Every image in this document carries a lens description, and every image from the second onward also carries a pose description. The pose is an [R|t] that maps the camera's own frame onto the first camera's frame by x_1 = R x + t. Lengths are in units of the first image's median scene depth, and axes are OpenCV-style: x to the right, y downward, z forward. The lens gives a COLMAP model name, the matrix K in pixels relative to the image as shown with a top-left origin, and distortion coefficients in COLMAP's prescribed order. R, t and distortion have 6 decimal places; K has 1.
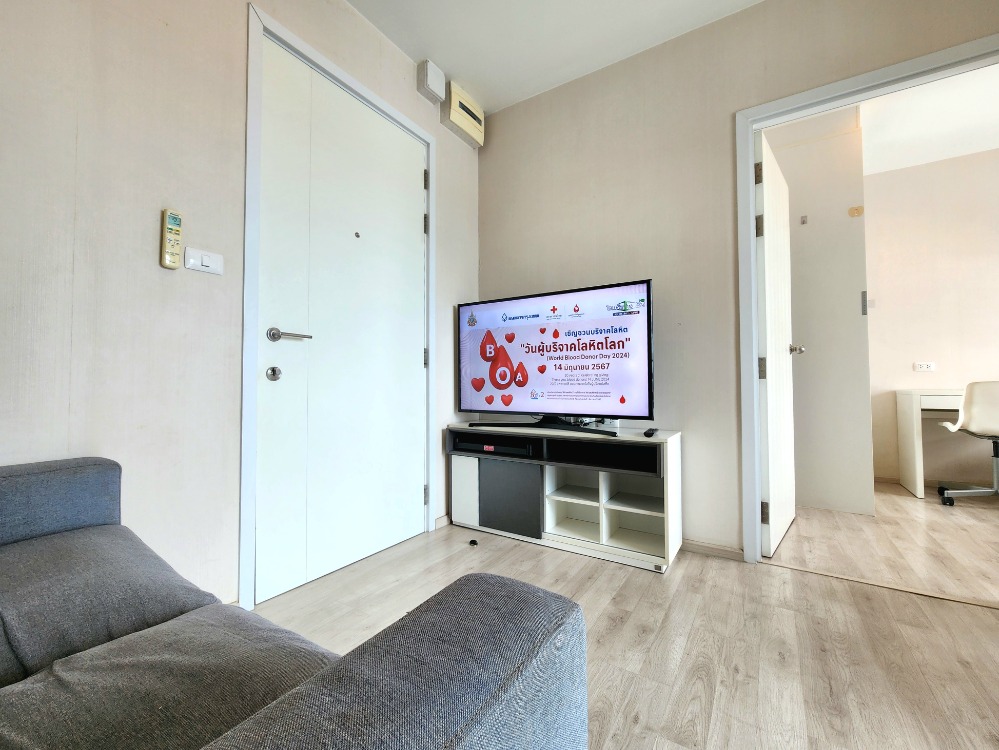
lens RADIAL K [[421.1, 0, 499.1], [0, 421.1, 371.1], [0, 0, 1]] dist [0.001588, -0.000309]
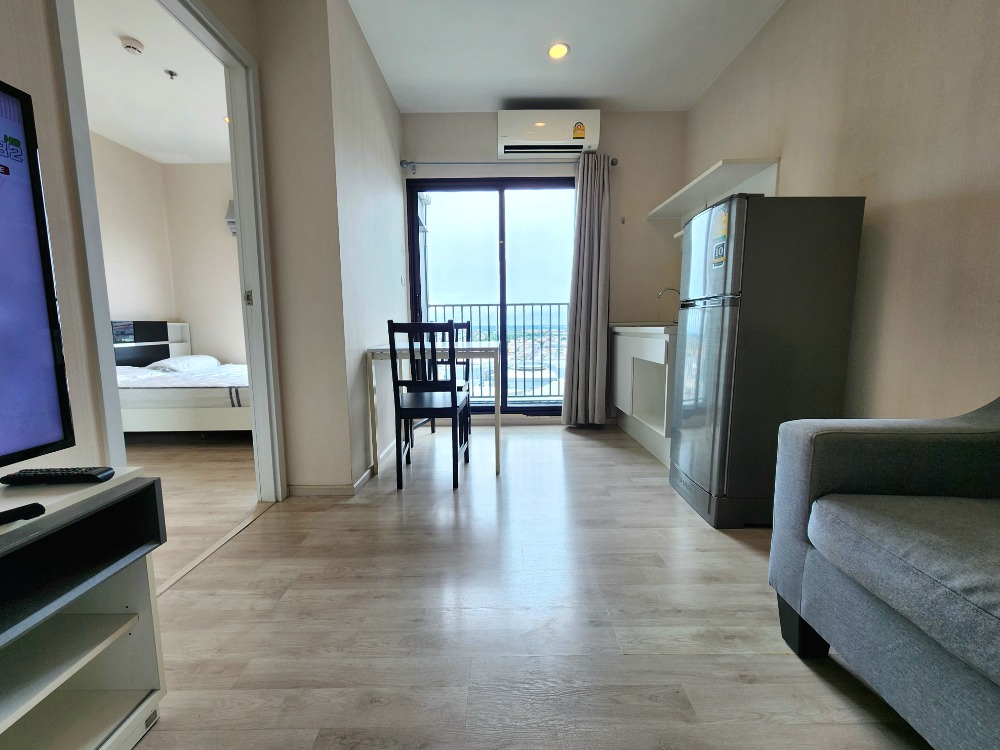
lens RADIAL K [[417.4, 0, 500.5], [0, 417.4, 371.8], [0, 0, 1]] dist [0.000089, 0.000176]
pose [[-0.544704, -0.088301, 0.833966, -0.218741], [-0.012778, 0.995200, 0.097026, -0.006291], [-0.838531, 0.042194, -0.543218, 0.825224]]
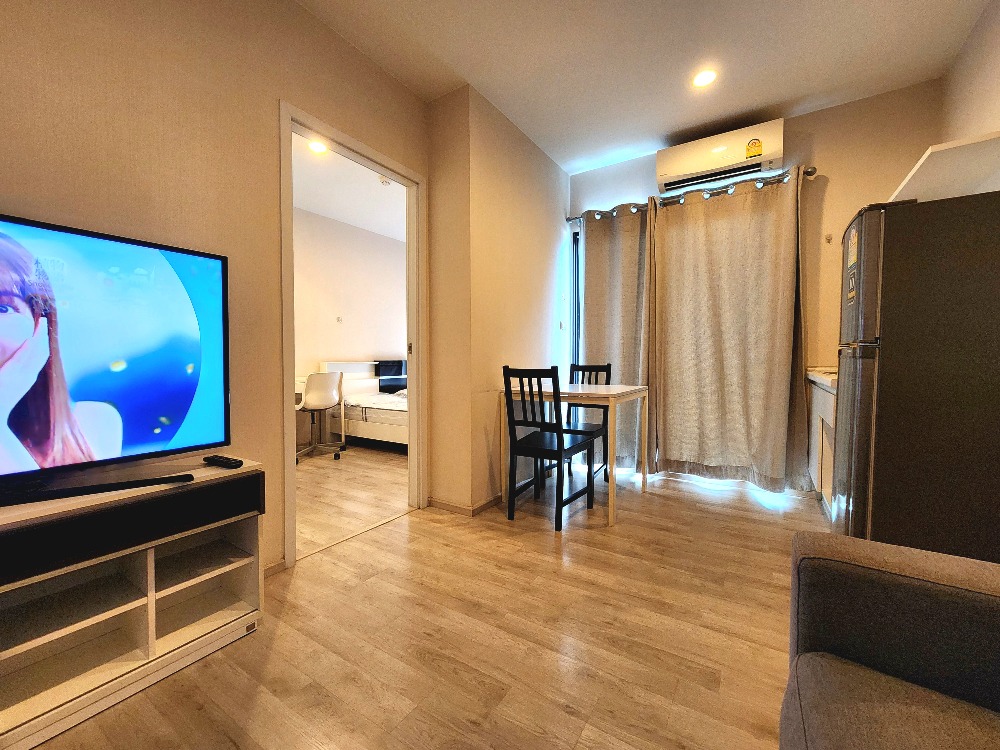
lens RADIAL K [[411.7, 0, 498.9], [0, 411.7, 370.6], [0, 0, 1]] dist [0.000520, -0.000312]
pose [[0.001055, -0.023464, 0.999724, -0.356324], [-0.025510, 0.999399, 0.023484, -0.044546], [-0.999674, -0.025528, 0.000456, 0.496774]]
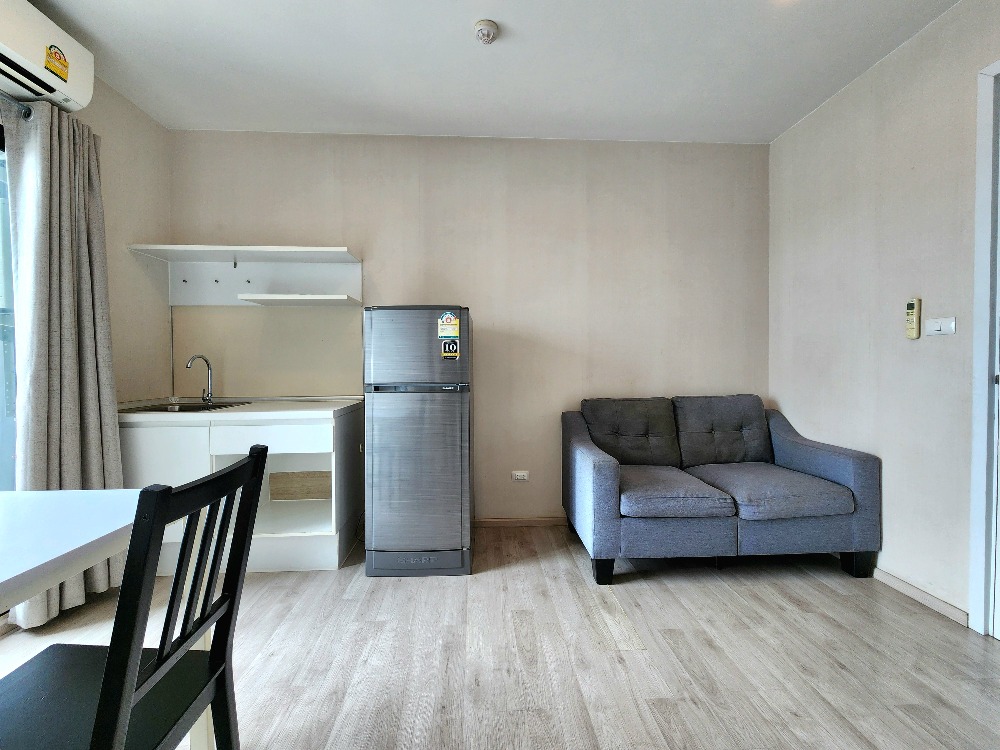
lens RADIAL K [[411.7, 0, 498.9], [0, 411.7, 370.6], [0, 0, 1]] dist [0.000520, -0.000312]
pose [[-0.809528, 0.015869, -0.586867, 0.800638], [0.024453, 0.999679, -0.006699, -0.107751], [0.586572, -0.019773, -0.809656, 0.878016]]
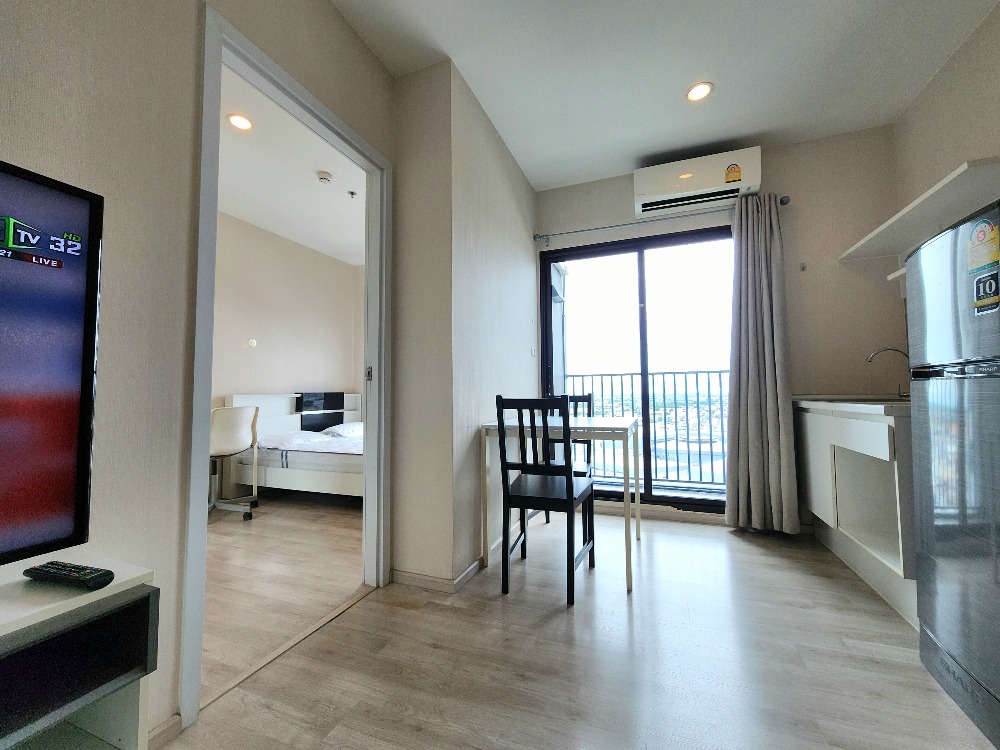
lens RADIAL K [[411.7, 0, 498.9], [0, 411.7, 370.6], [0, 0, 1]] dist [0.000520, -0.000312]
pose [[-0.198795, 0.057514, 0.978352, -0.102294], [-0.018575, 0.997876, -0.062436, -0.027207], [-0.979865, -0.030585, -0.197304, 0.667394]]
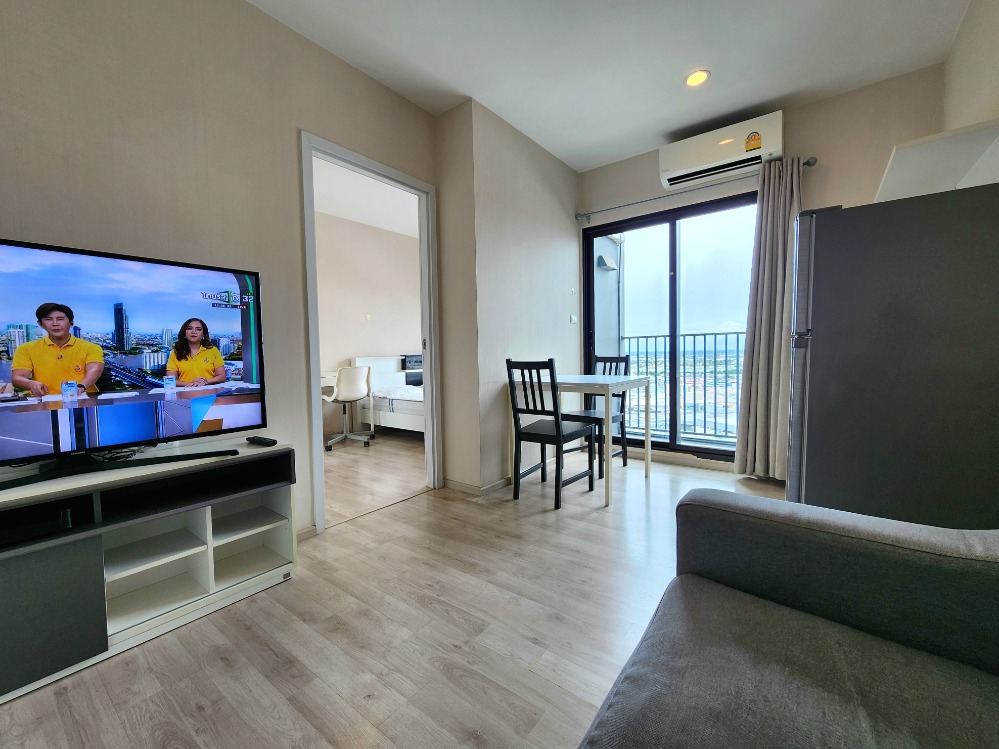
lens RADIAL K [[415.1, 0, 499.6], [0, 415.1, 372.4], [0, 0, 1]] dist [0.000627, 0.000195]
pose [[0.081842, -0.046695, 0.995551, -0.475739], [-0.009318, 0.998822, 0.047615, -0.050155], [-0.996602, -0.013174, 0.081310, 0.399029]]
